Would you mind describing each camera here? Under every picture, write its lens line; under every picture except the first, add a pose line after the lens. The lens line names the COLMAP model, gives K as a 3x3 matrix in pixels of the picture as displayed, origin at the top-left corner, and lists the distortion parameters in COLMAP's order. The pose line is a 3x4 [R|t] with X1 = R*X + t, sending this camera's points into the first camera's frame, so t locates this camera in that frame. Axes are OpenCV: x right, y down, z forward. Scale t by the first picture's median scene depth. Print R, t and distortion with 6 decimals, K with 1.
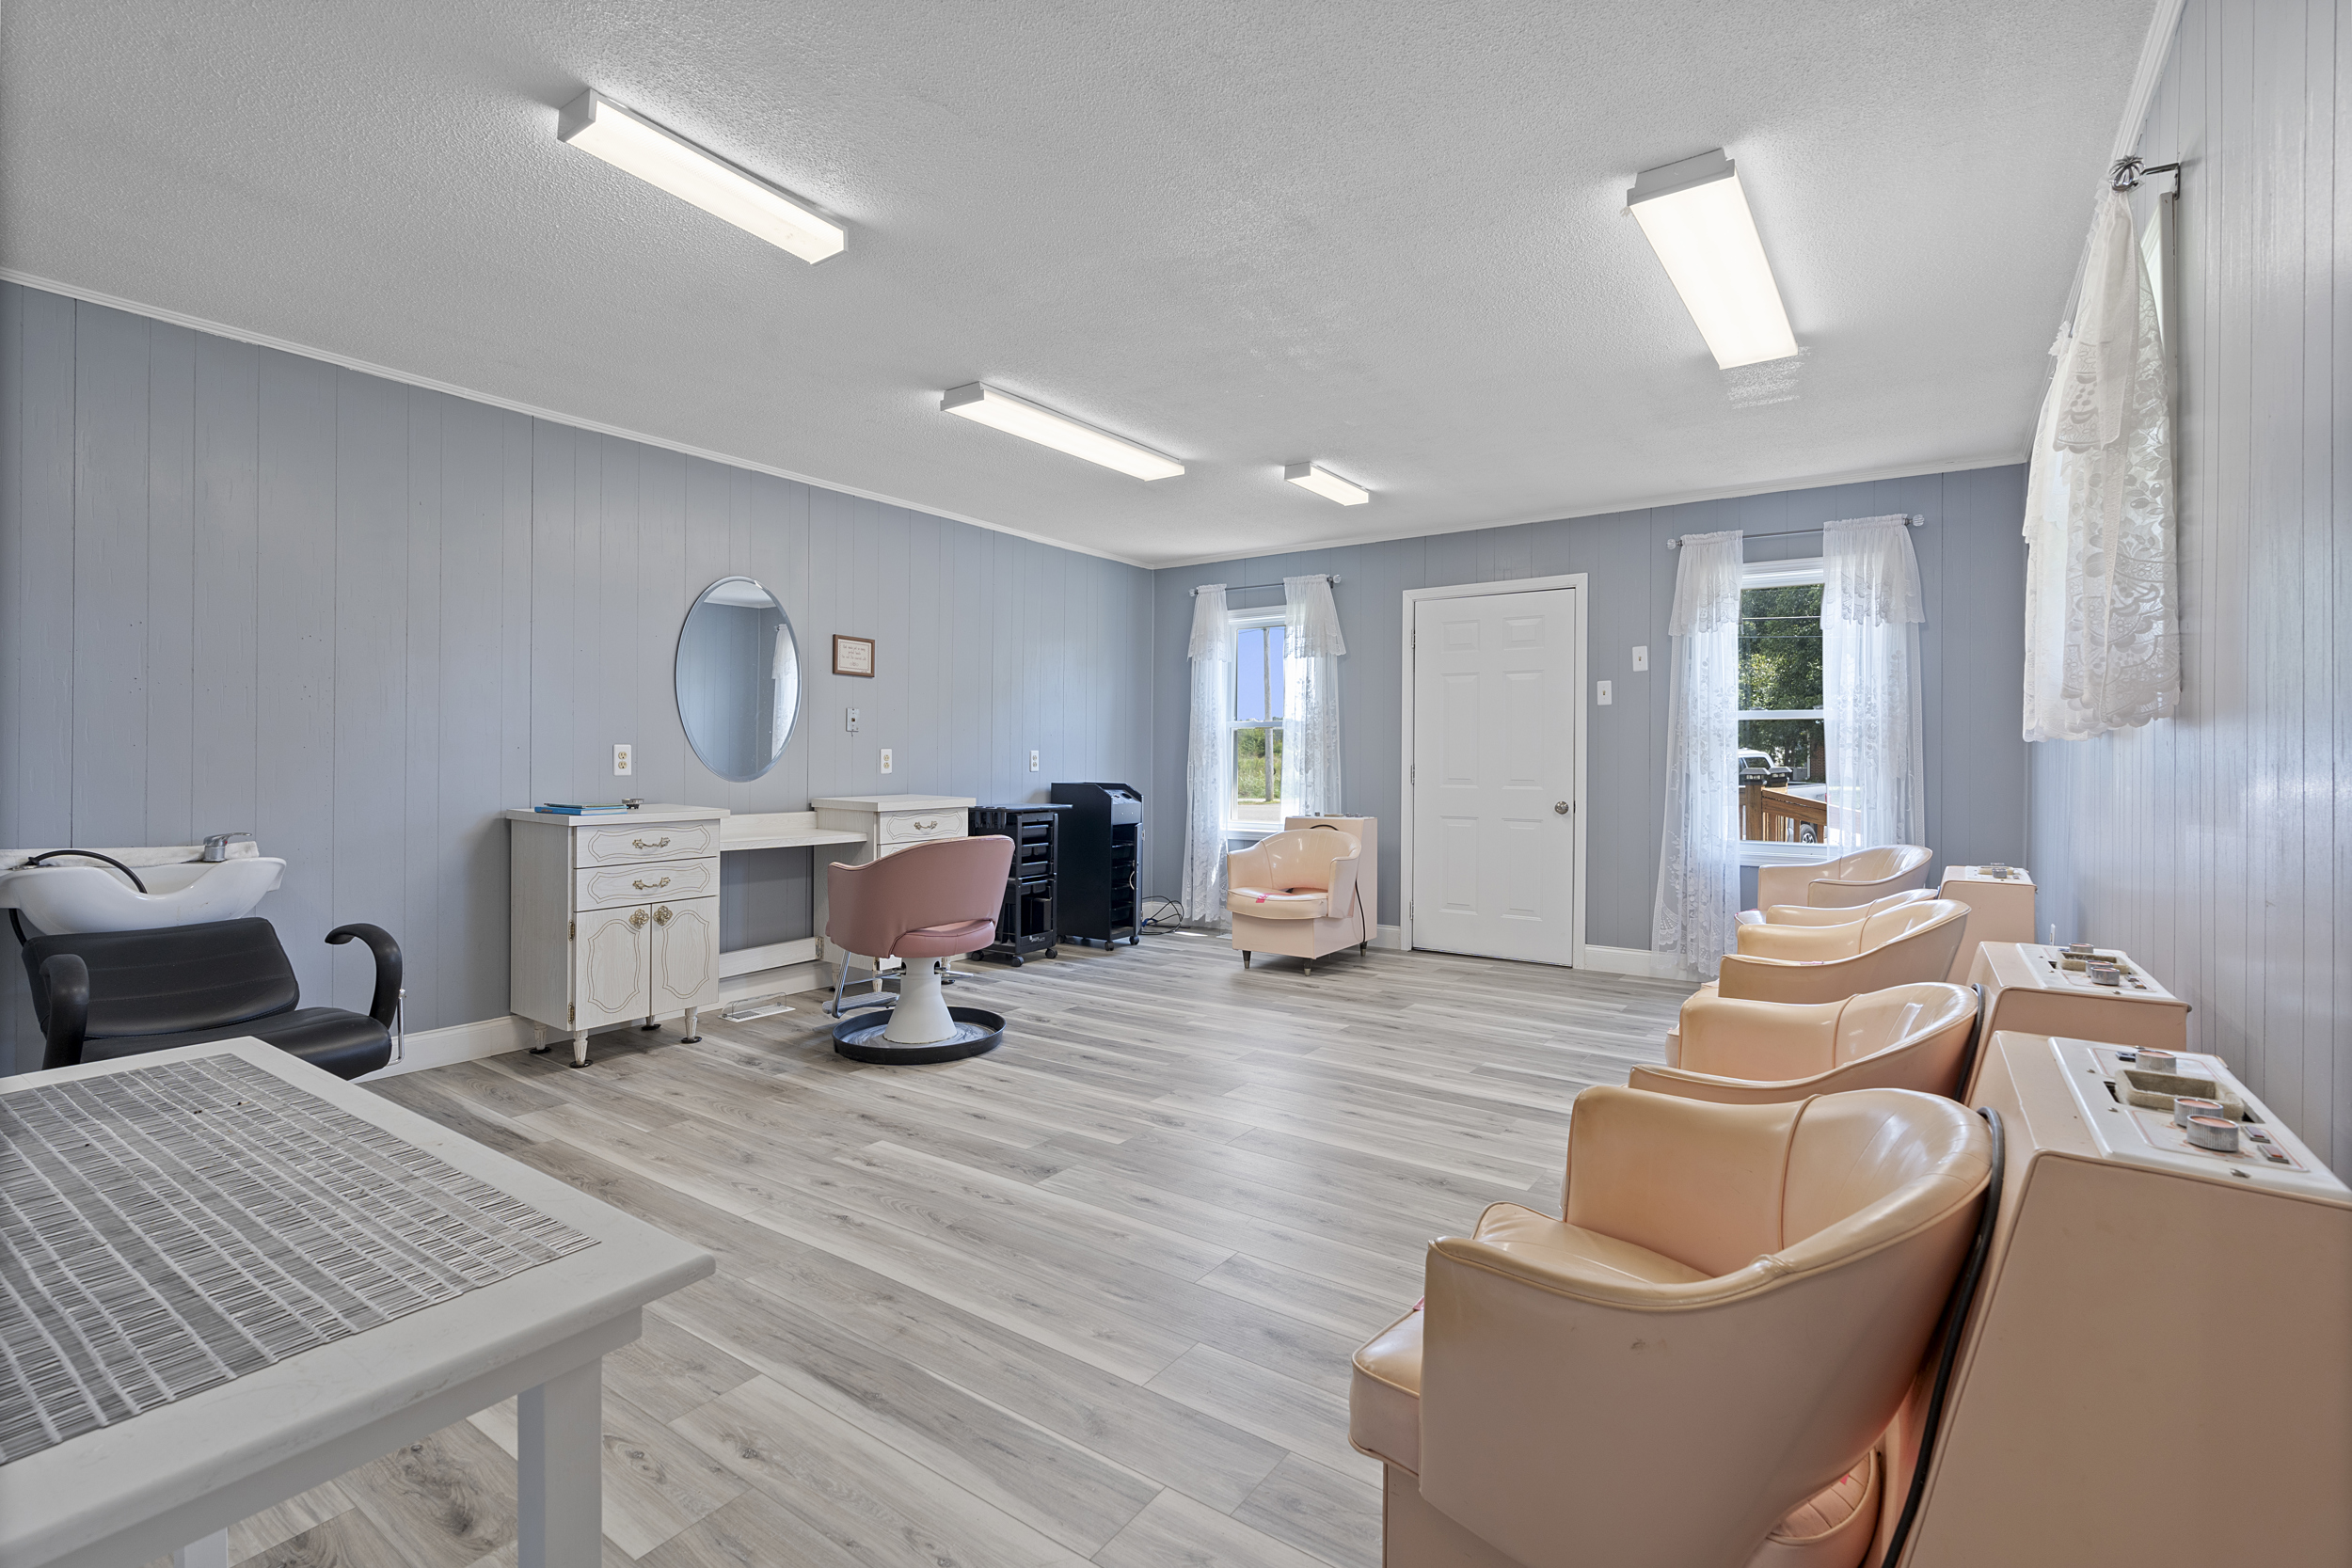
lens RADIAL K [[1073.0, 0, 1187.0], [0, 1073.0, 762.5], [0, 0, 1]] dist [-0.006965, 0.000056]
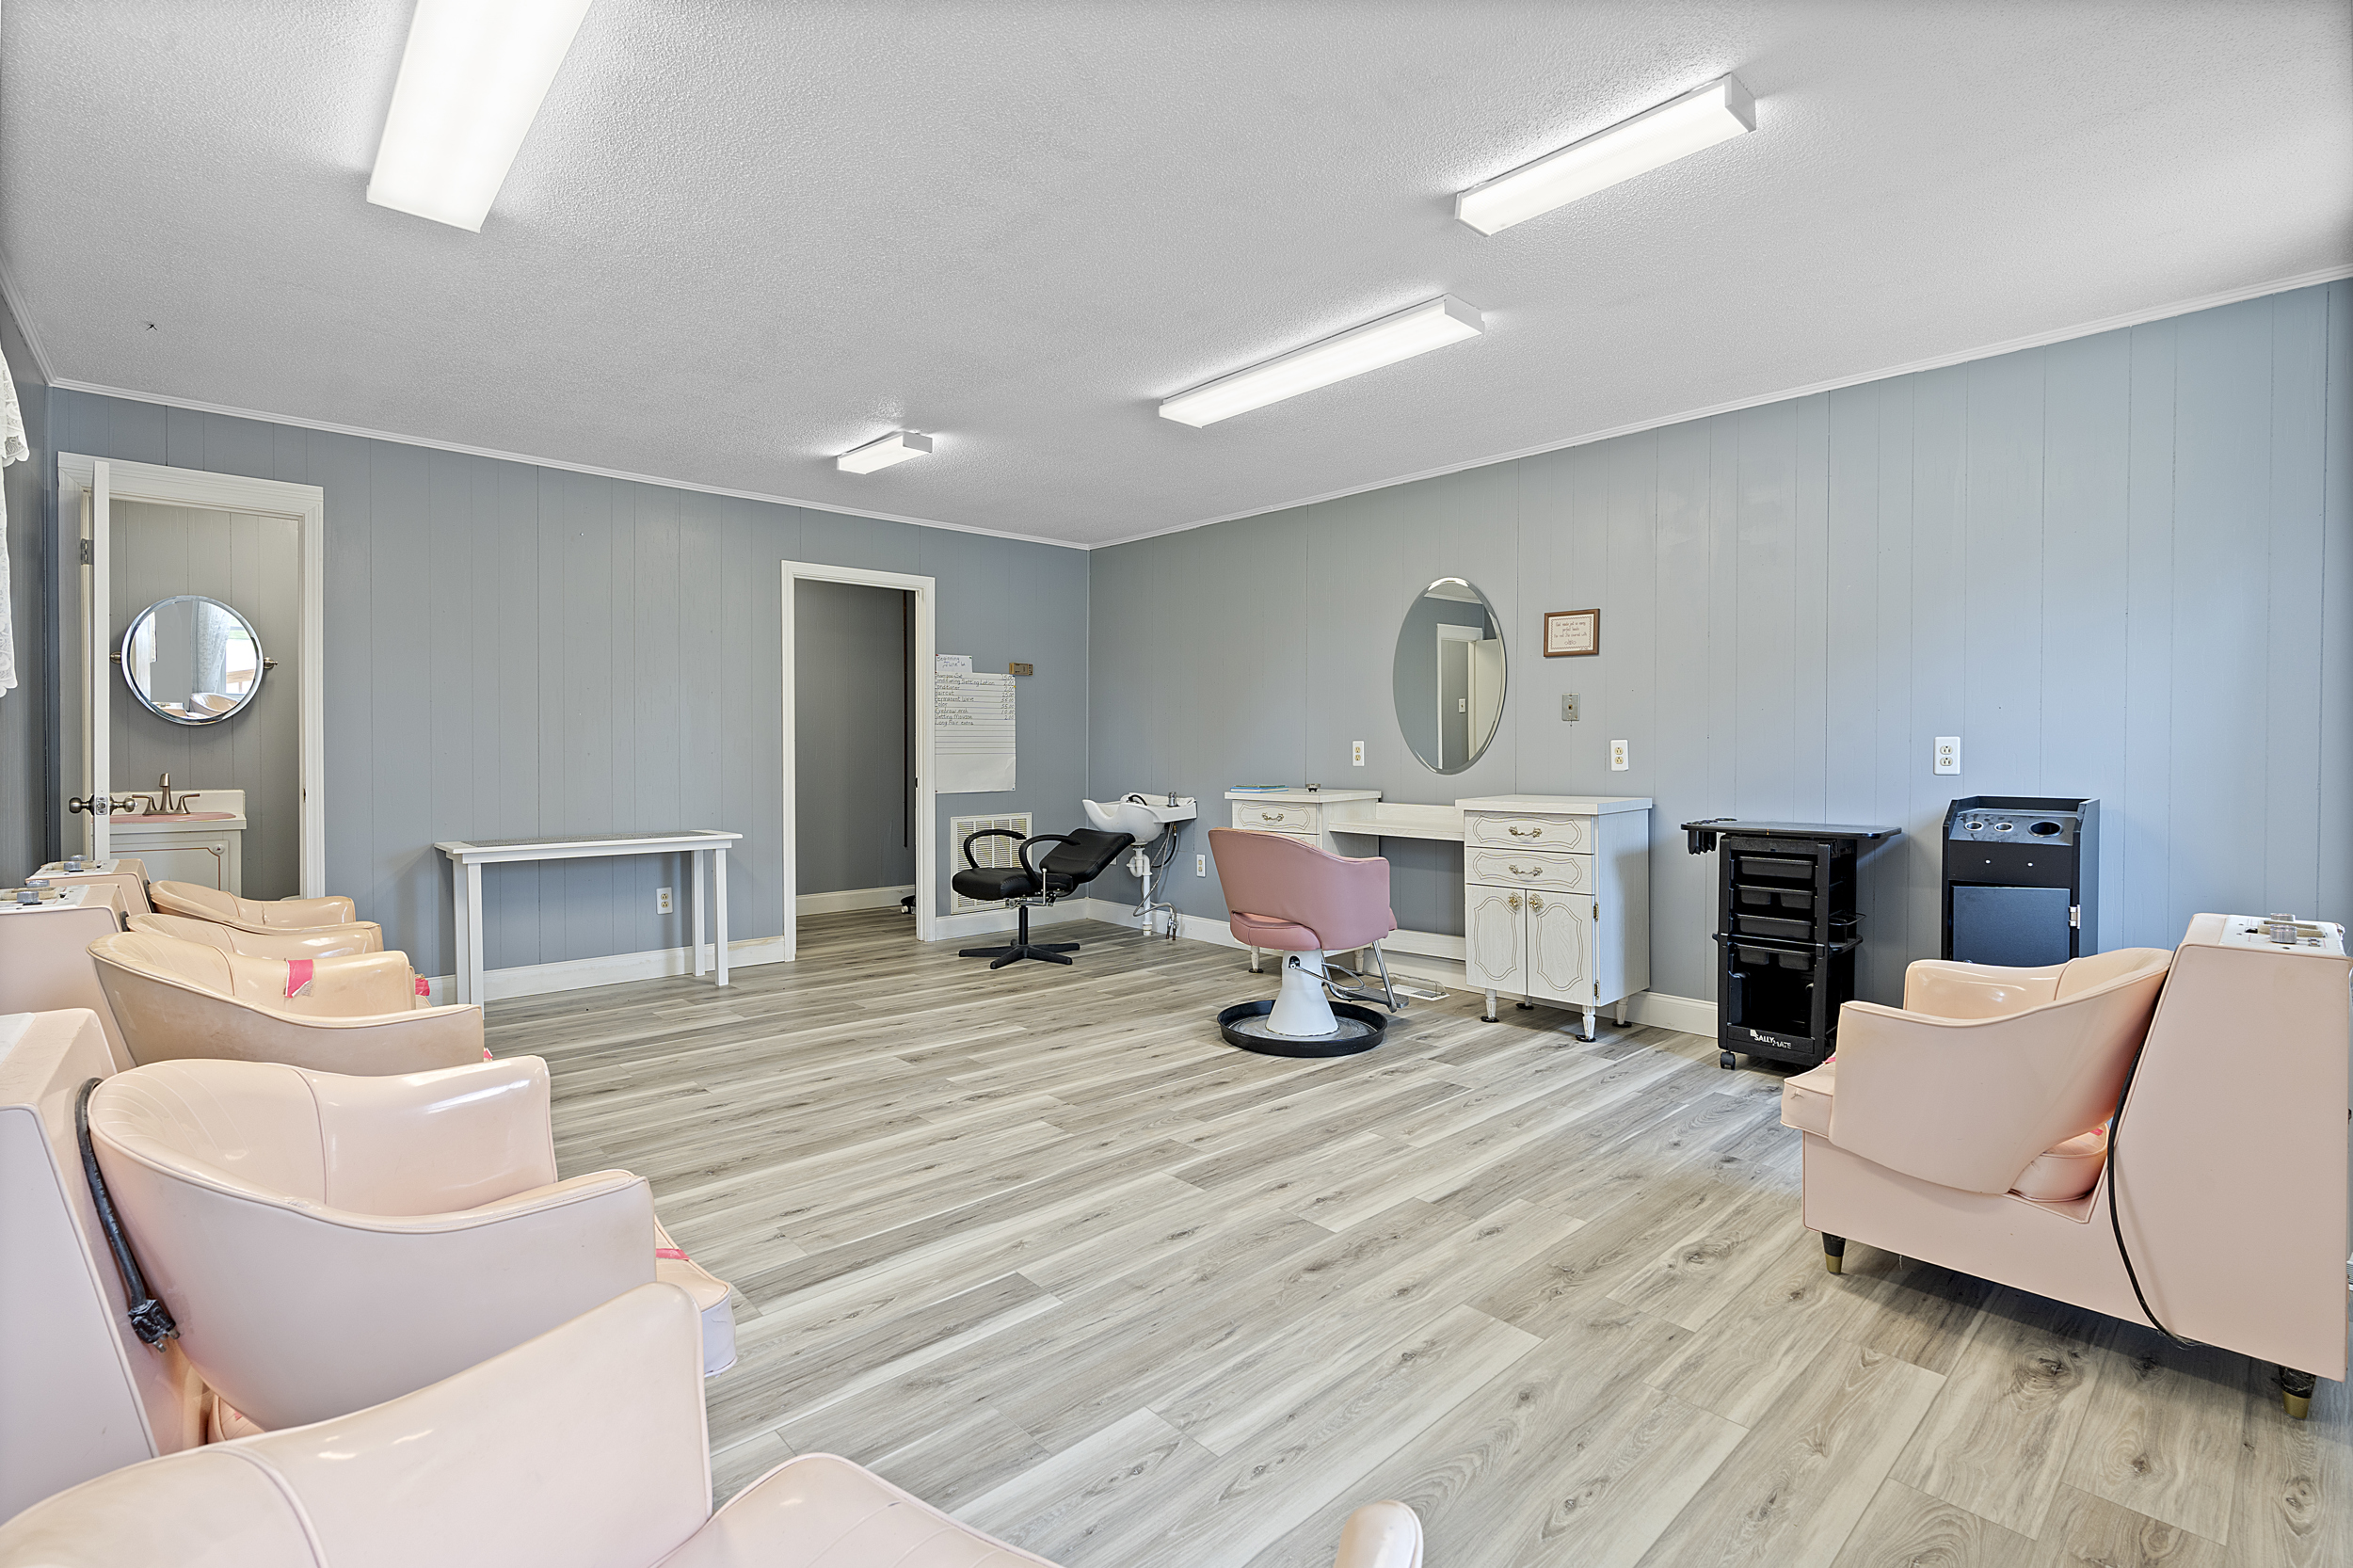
lens RADIAL K [[1073.6, 0, 1187.5], [0, 1073.6, 762.5], [0, 0, 1]] dist [-0.006965, 0.000056]
pose [[-0.216901, 0.004682, -0.976182, 0.837561], [-0.005755, 0.999965, 0.006075, 0.001643], [0.976177, 0.006936, -0.216867, 1.240230]]
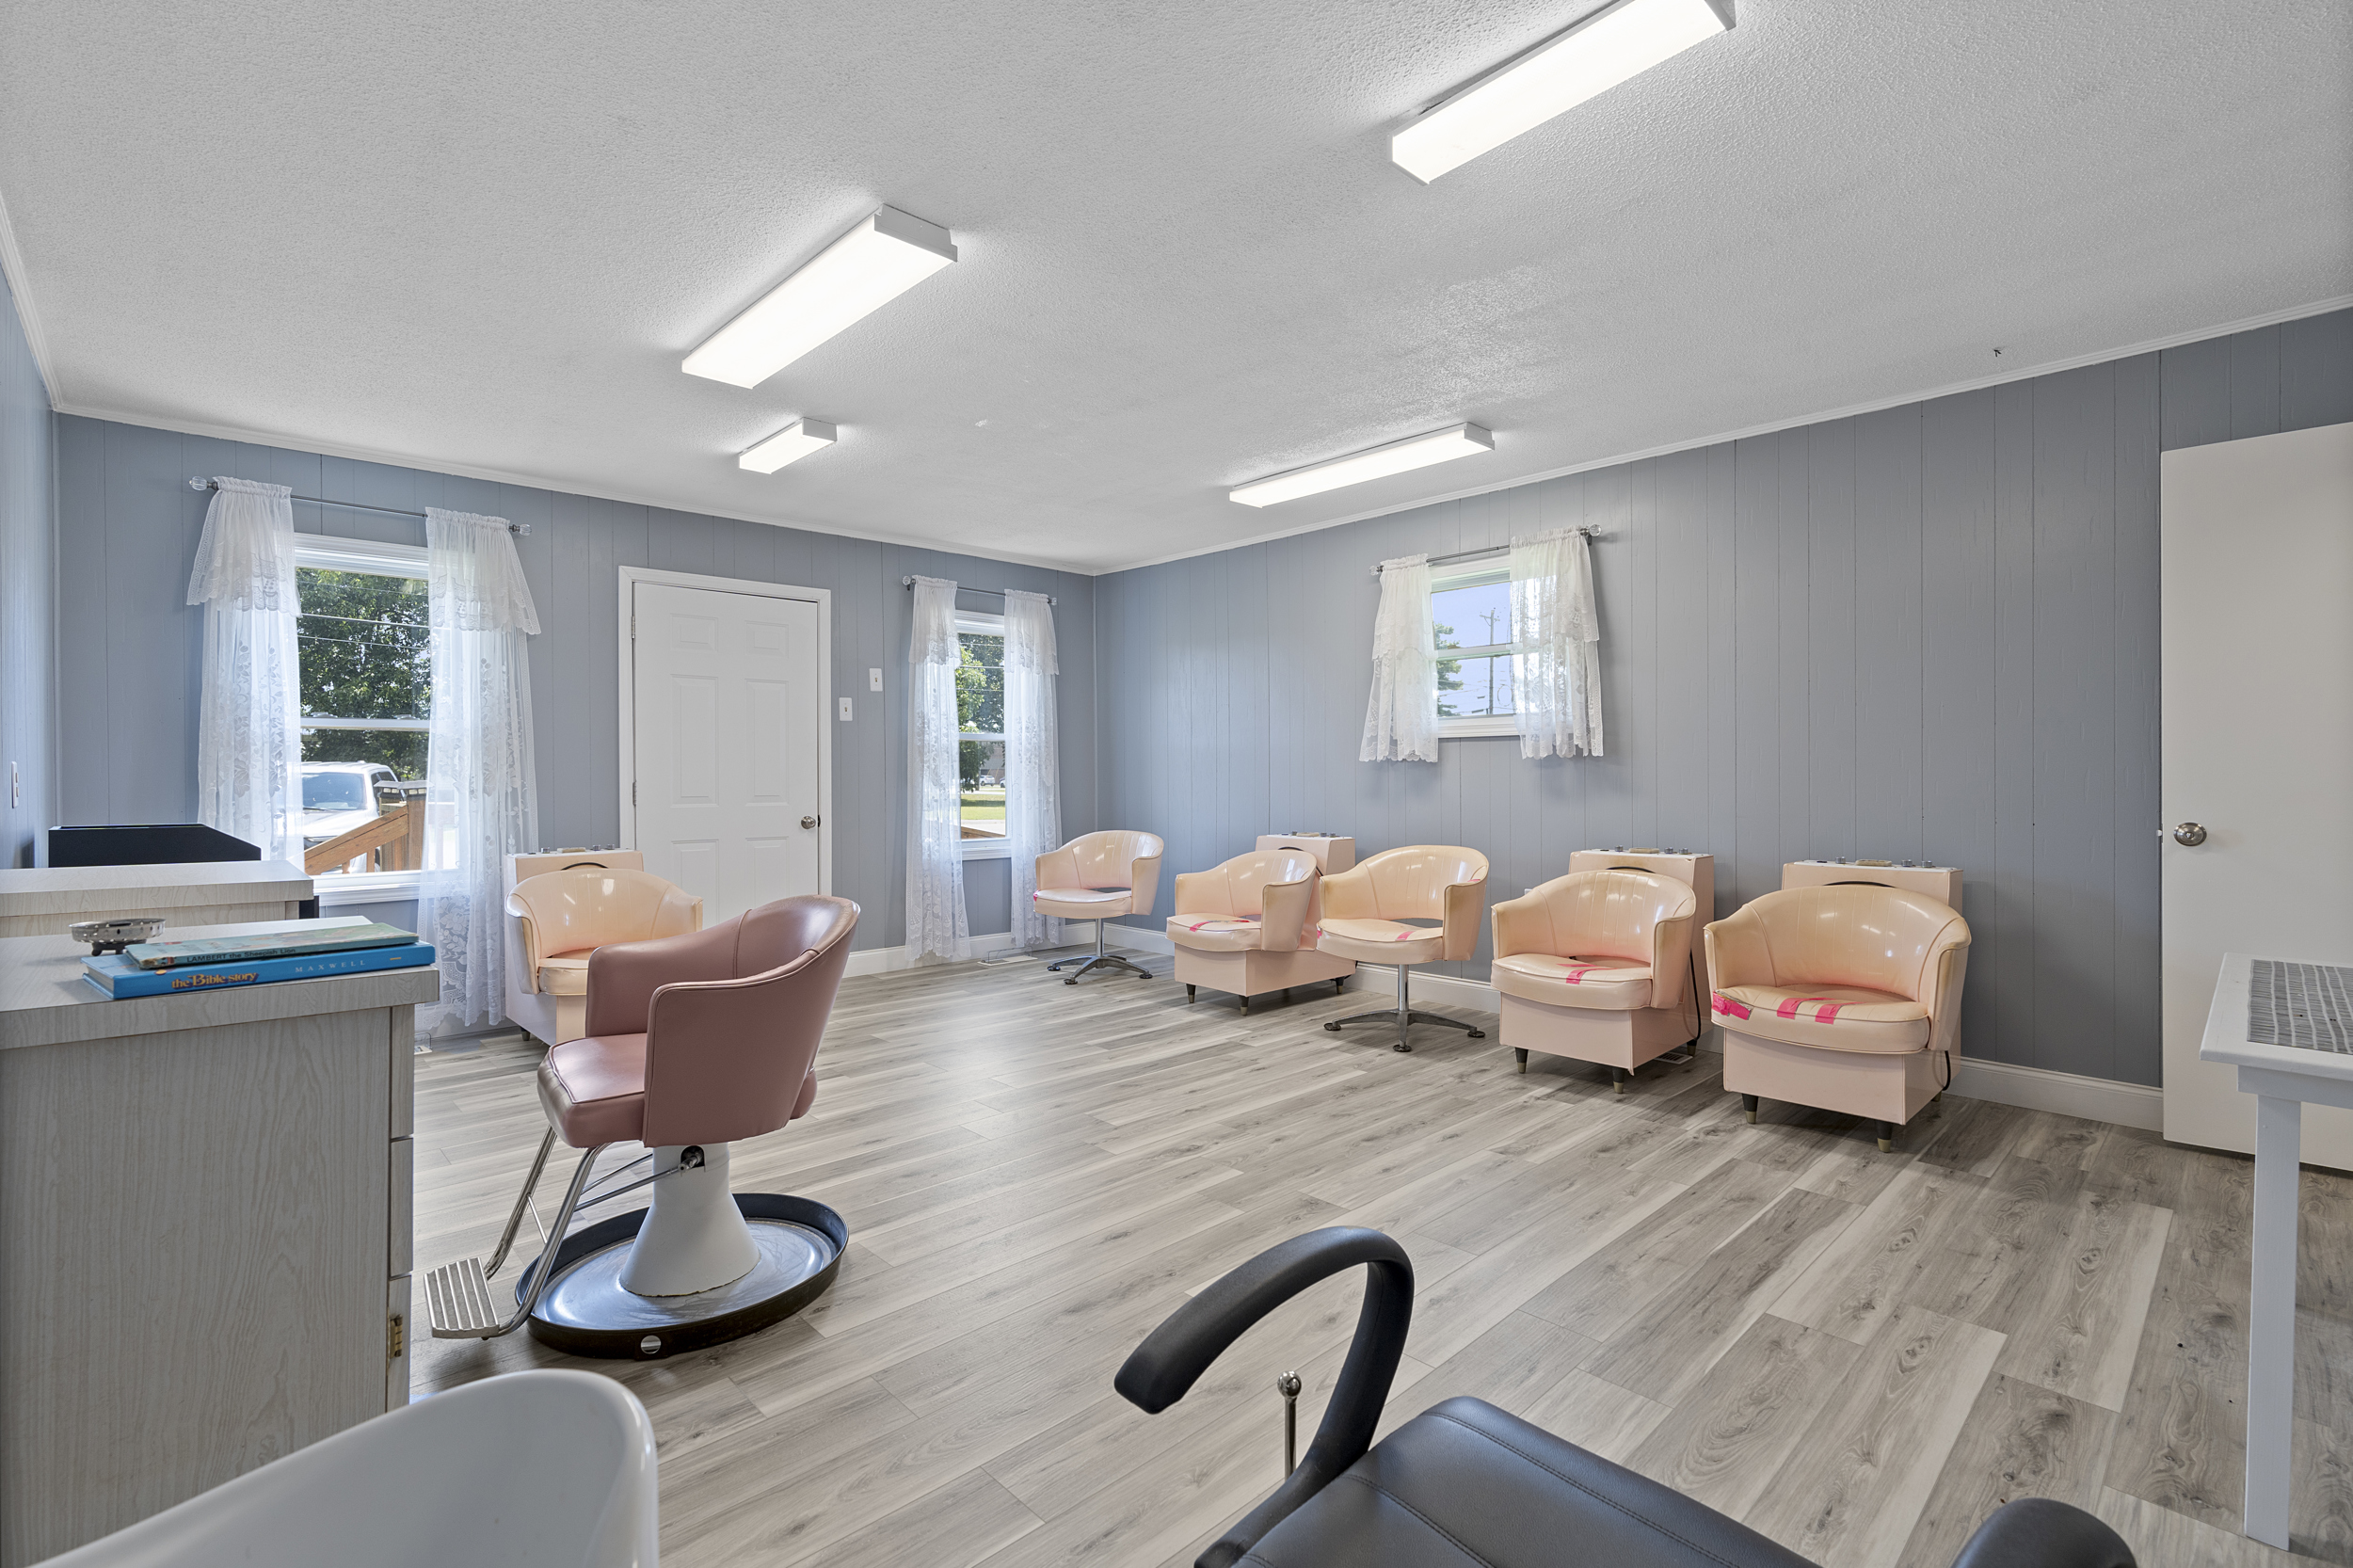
lens RADIAL K [[1056.7, 0, 1198.2], [0, 1056.7, 778.7], [0, 0, 1]] dist [-0.003739, -0.000446]
pose [[0.190068, -0.011632, 0.981702, -0.825605], [0.007862, 0.999916, 0.010326, -0.008139], [-0.981739, 0.005756, 0.190143, 0.704892]]
